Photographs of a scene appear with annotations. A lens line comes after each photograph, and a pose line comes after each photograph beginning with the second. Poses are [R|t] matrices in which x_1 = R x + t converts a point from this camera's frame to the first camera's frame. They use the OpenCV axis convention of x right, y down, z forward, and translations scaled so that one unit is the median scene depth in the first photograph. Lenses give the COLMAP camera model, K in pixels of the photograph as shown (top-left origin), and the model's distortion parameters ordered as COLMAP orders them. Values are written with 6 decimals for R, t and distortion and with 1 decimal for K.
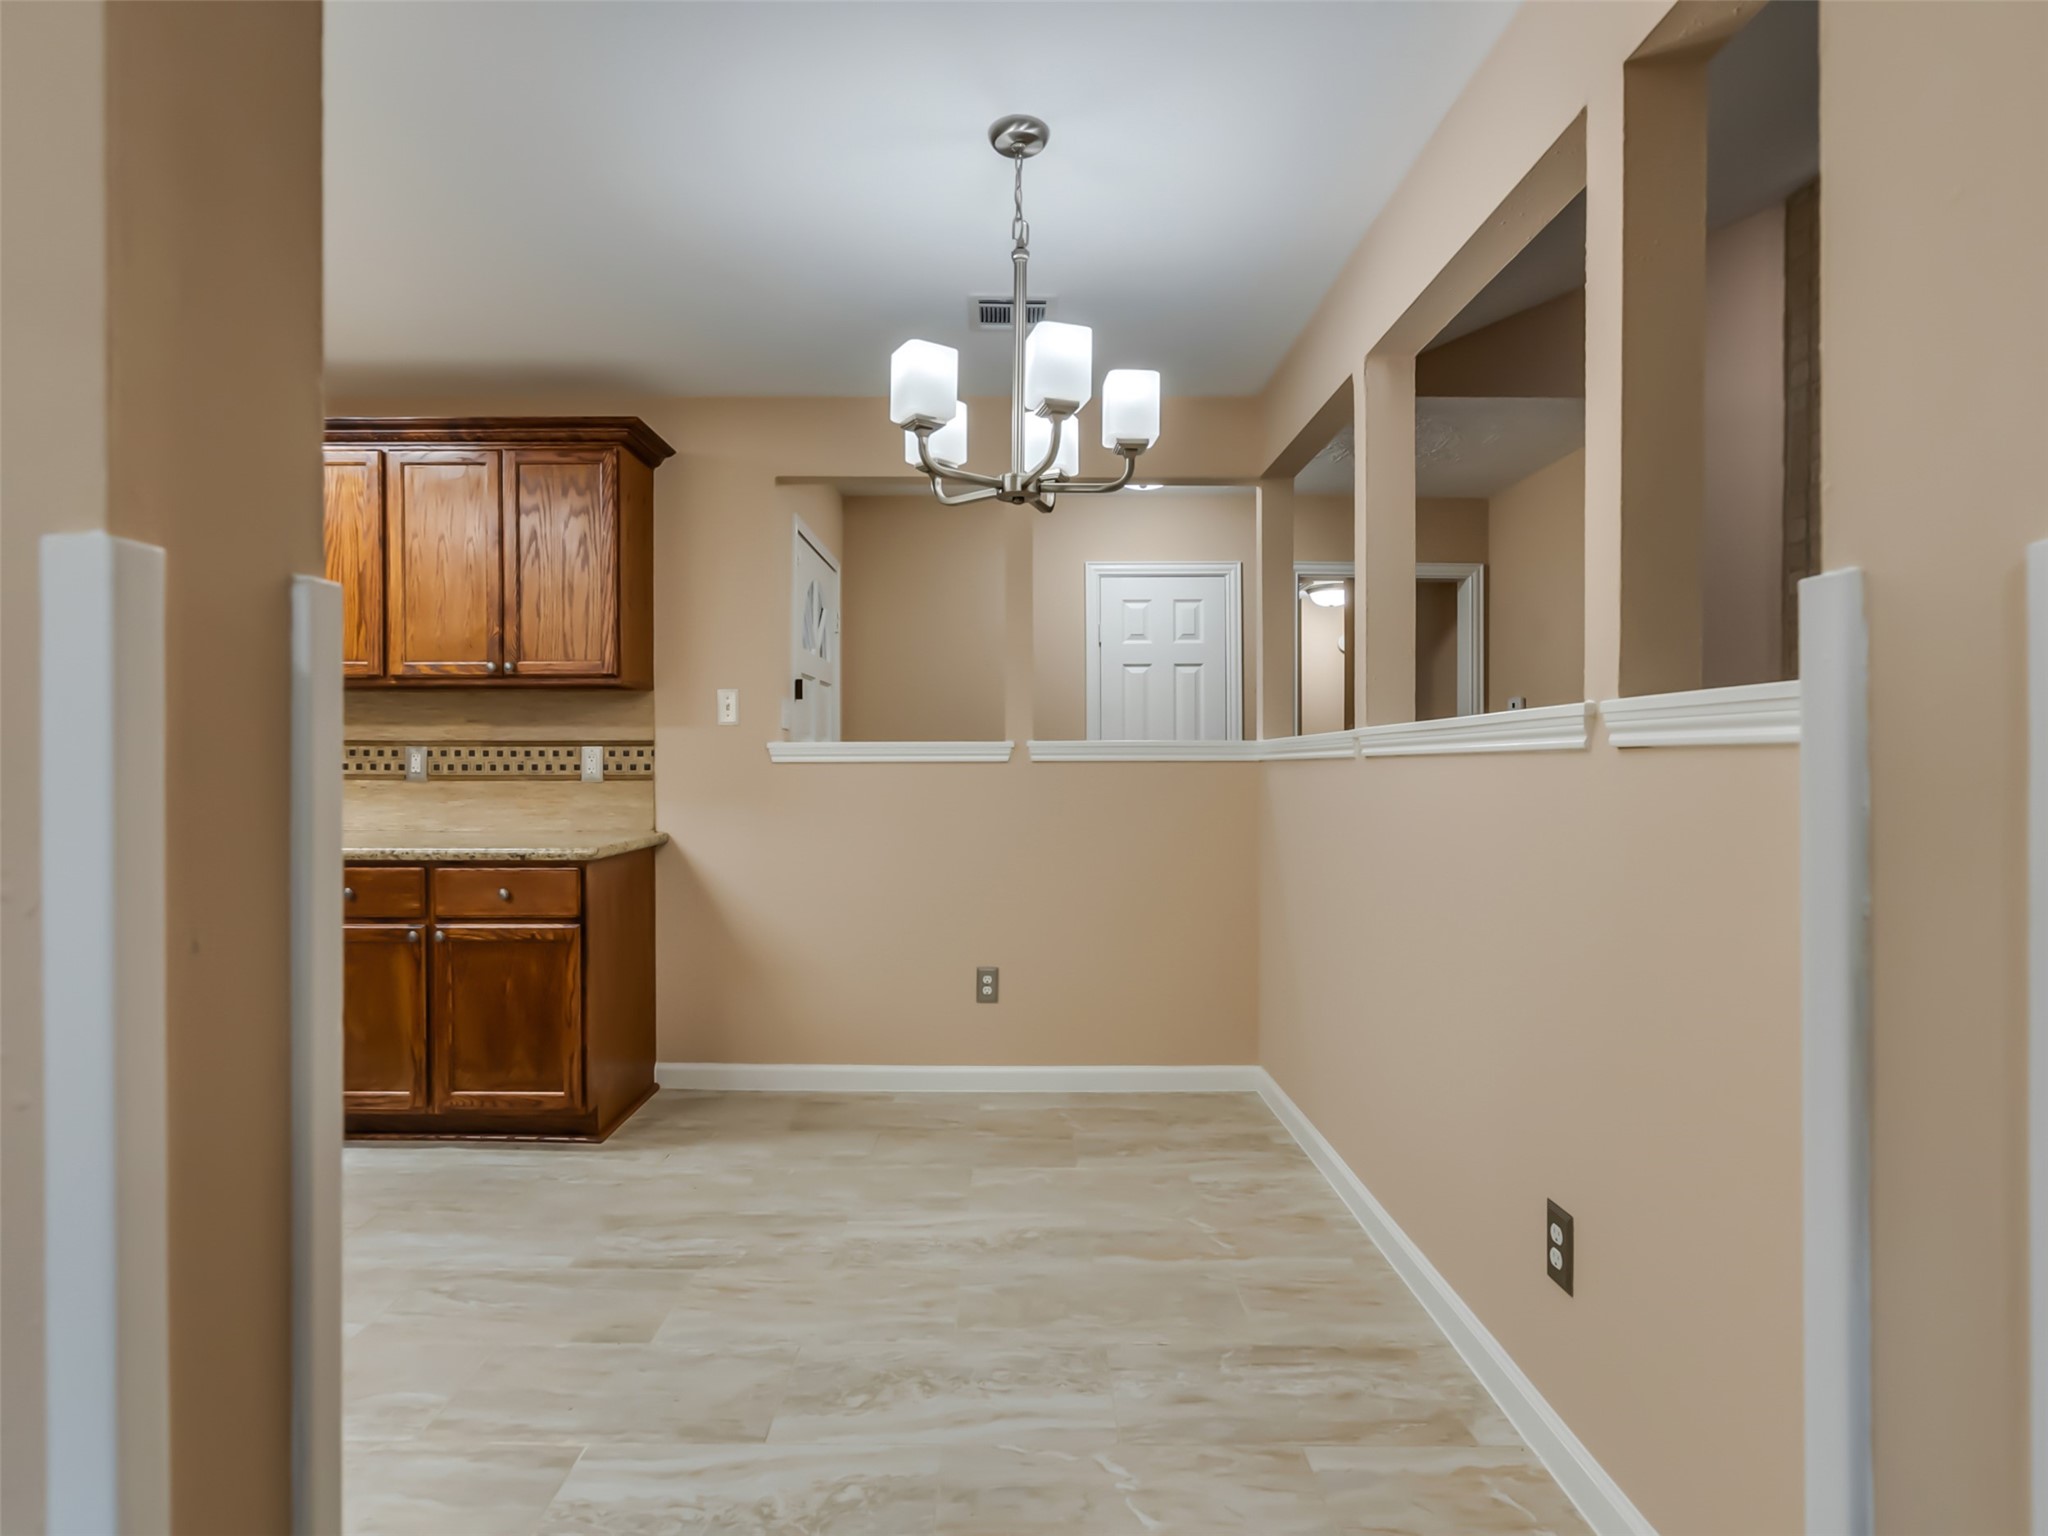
lens RADIAL K [[1046.7, 0, 1000.5], [0, 1046.7, 767.6], [0, 0, 1]] dist [-0.013157, 0.011968]
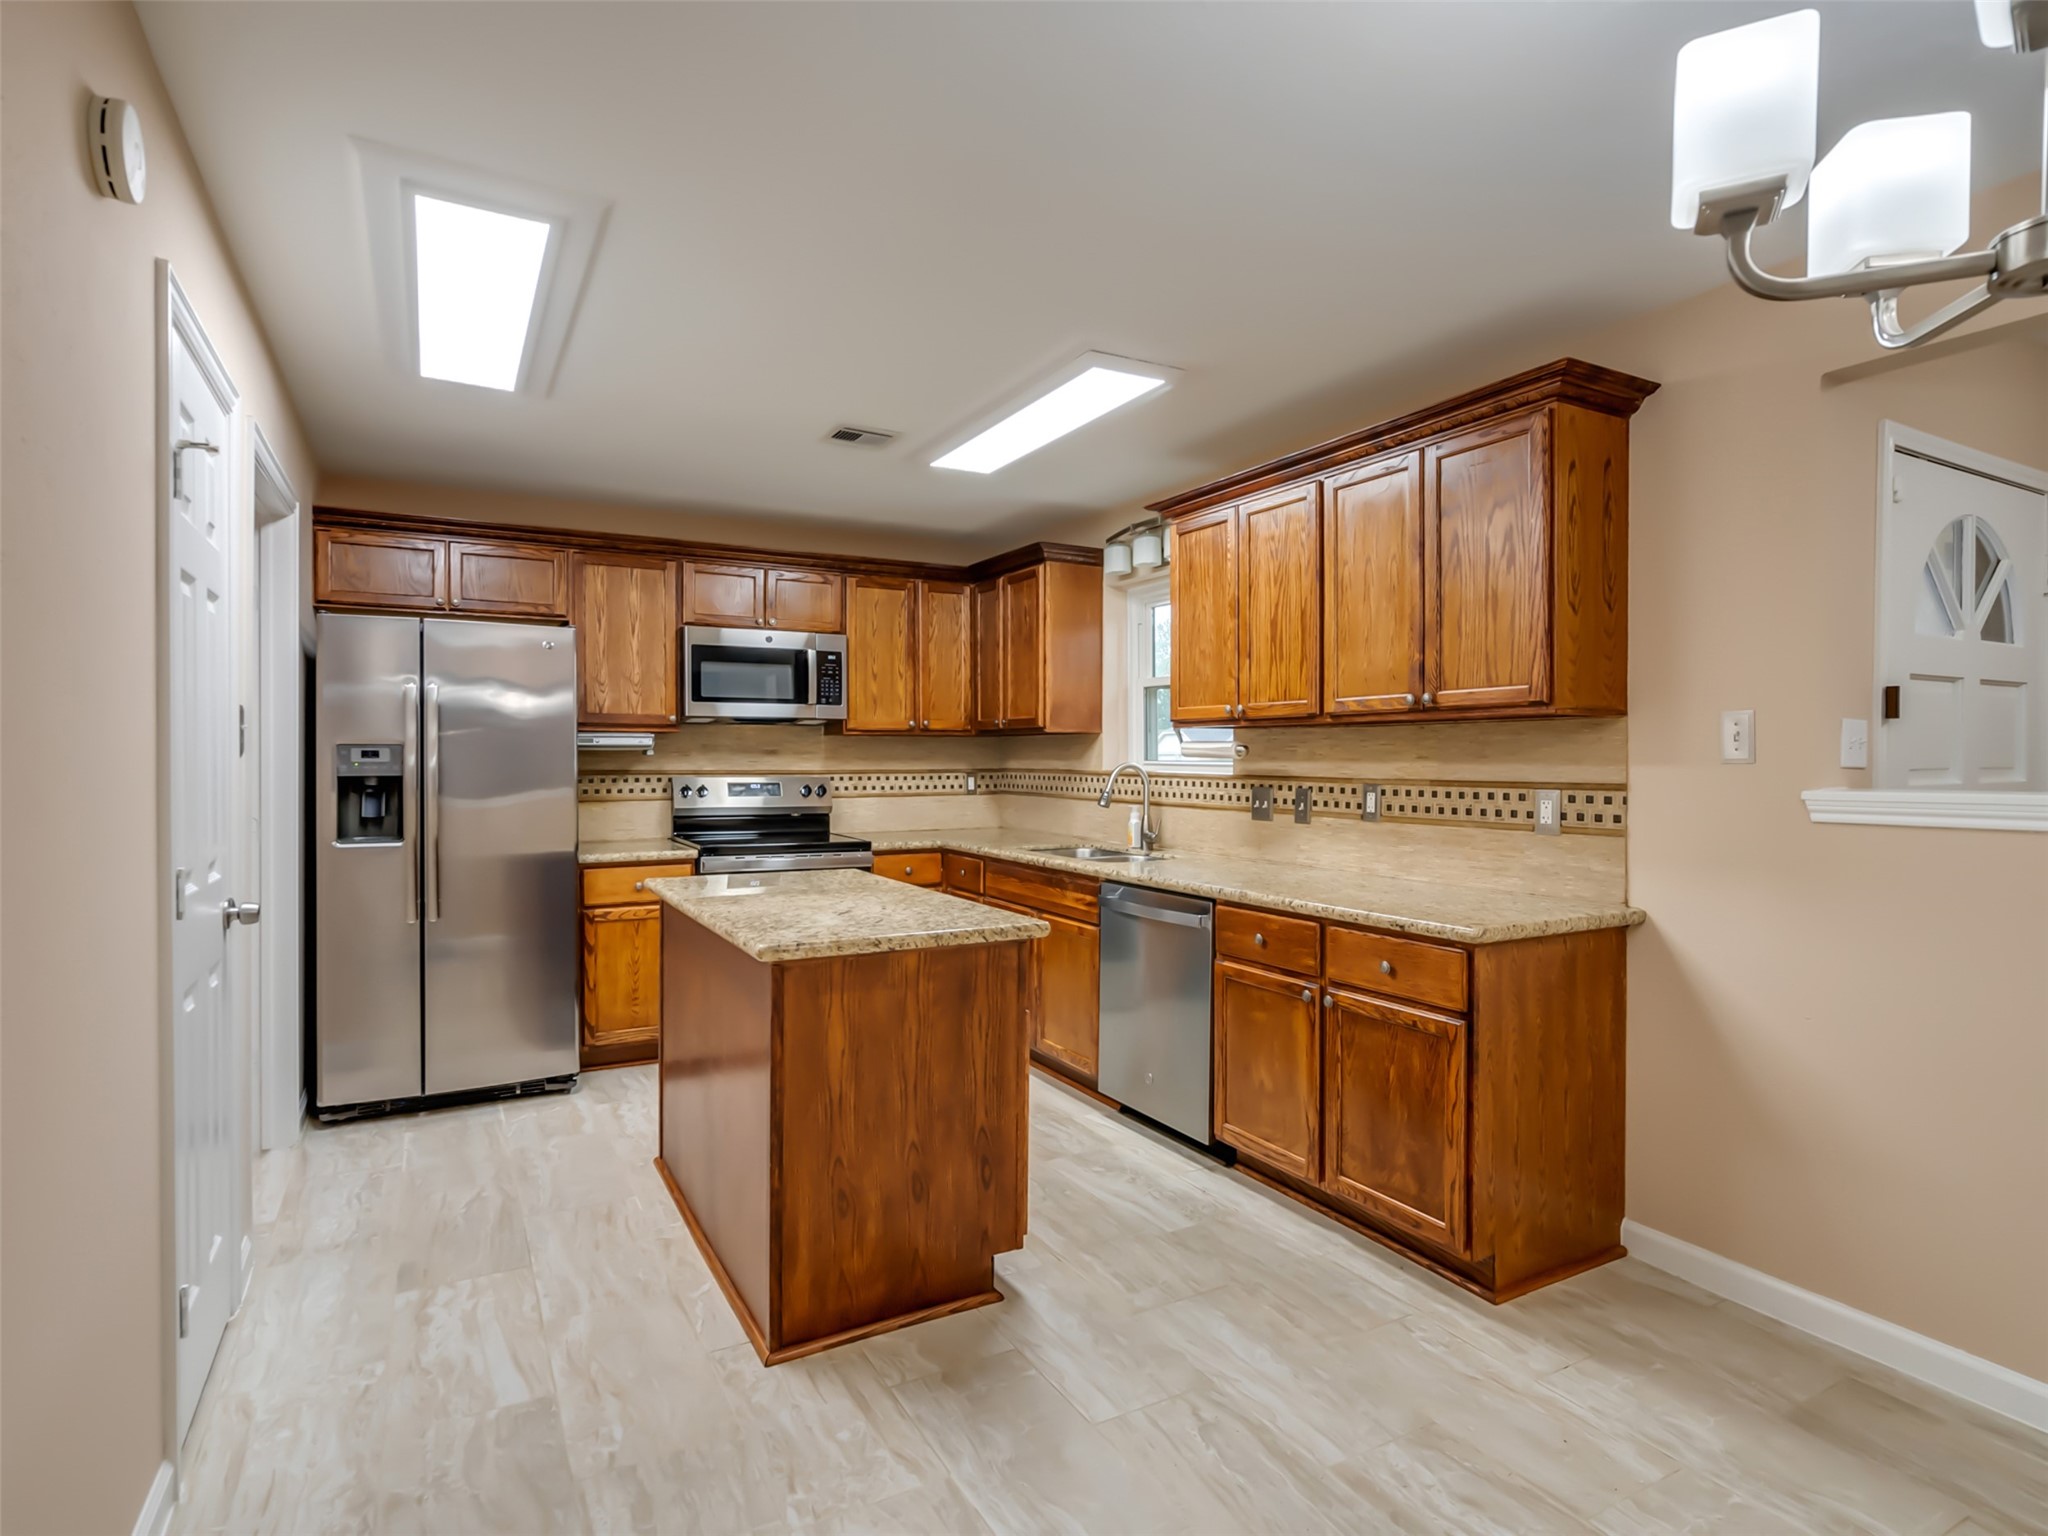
lens RADIAL K [[1046.7, 0, 1000.5], [0, 1046.7, 767.6], [0, 0, 1]] dist [-0.013157, 0.011968]
pose [[0.485072, 0.007612, -0.874441, 0.109725], [-0.007617, 0.999961, 0.004479, -0.040593], [0.874441, 0.004488, 0.485111, 0.275192]]
